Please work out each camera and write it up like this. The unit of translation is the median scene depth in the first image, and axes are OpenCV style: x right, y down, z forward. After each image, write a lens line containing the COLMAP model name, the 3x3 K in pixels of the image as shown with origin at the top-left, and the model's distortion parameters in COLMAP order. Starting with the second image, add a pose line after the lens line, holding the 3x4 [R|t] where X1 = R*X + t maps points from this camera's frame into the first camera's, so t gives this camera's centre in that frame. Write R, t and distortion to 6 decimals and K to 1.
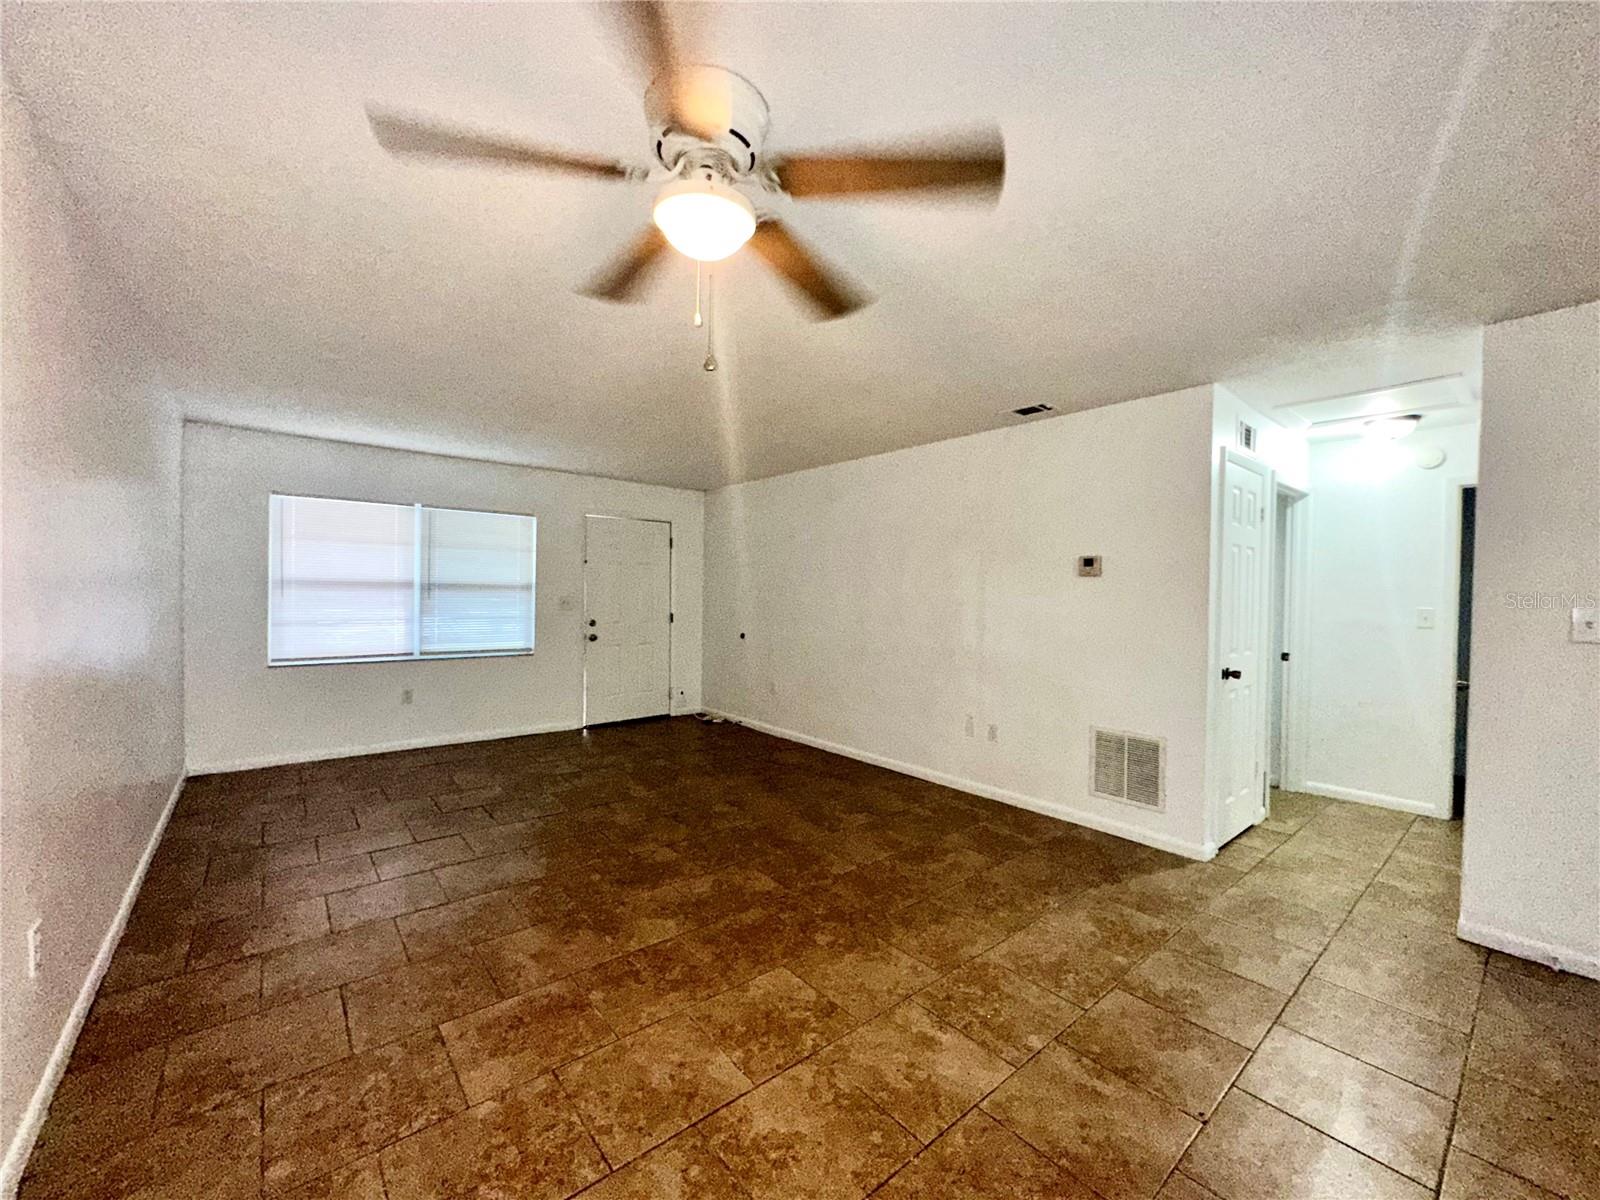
lens RADIAL K [[638.0, 0, 802.4], [0, 638.0, 599.9], [0, 0, 1]] dist [-0.002661, 0.000605]
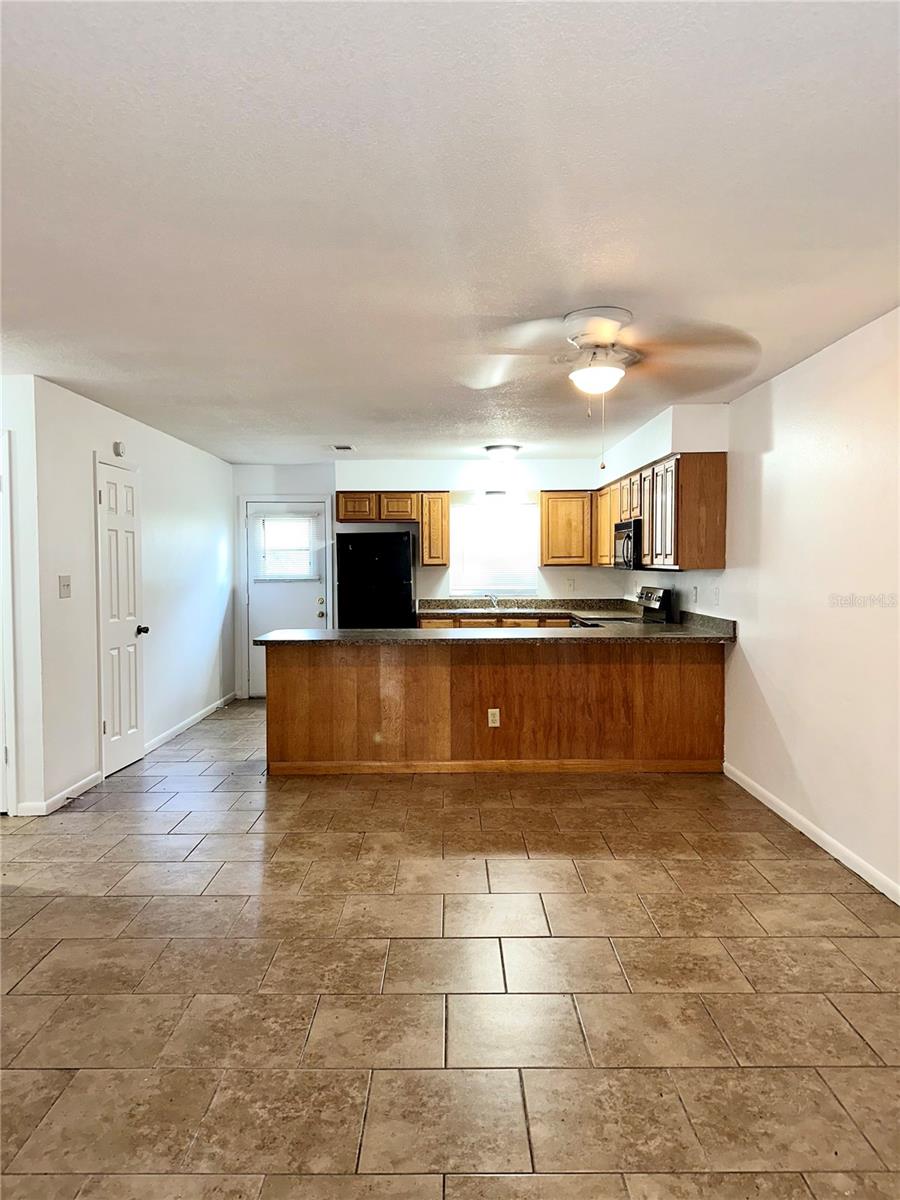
lens RADIAL K [[835.8, 0, 450.5], [0, 835.8, 584.0], [0, 0, 1]] dist [0.057698, -0.066580]
pose [[-0.765567, -0.029207, 0.642693, -0.705512], [-0.001762, 0.999060, 0.043302, -0.048332], [-0.643354, 0.032018, -0.764899, 1.574638]]
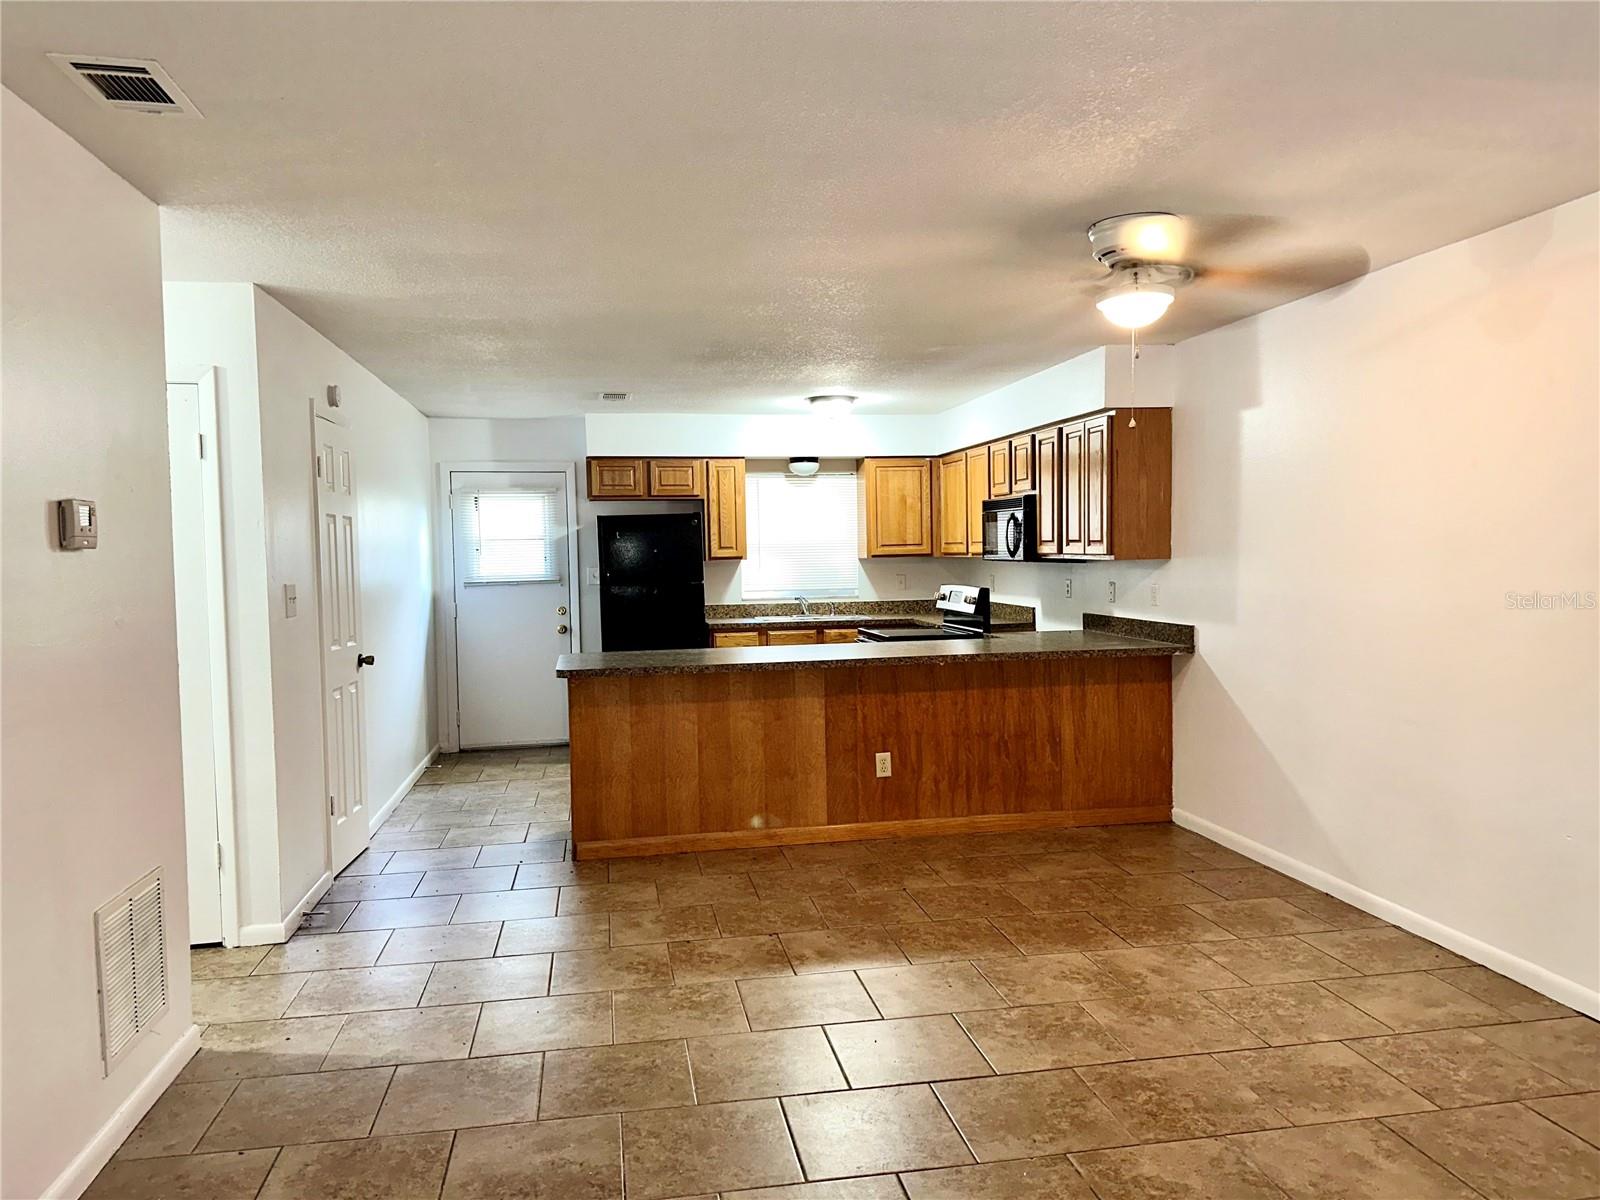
lens RADIAL K [[1114.4, 0, 797.5], [0, 1114.4, 588.9], [0, 0, 1]] dist [0.057698, -0.066580]
pose [[-0.865949, -0.019042, 0.499770, -0.374376], [0.008500, 0.998570, 0.052775, -0.057603], [-0.500061, 0.049949, -0.864549, 1.743923]]
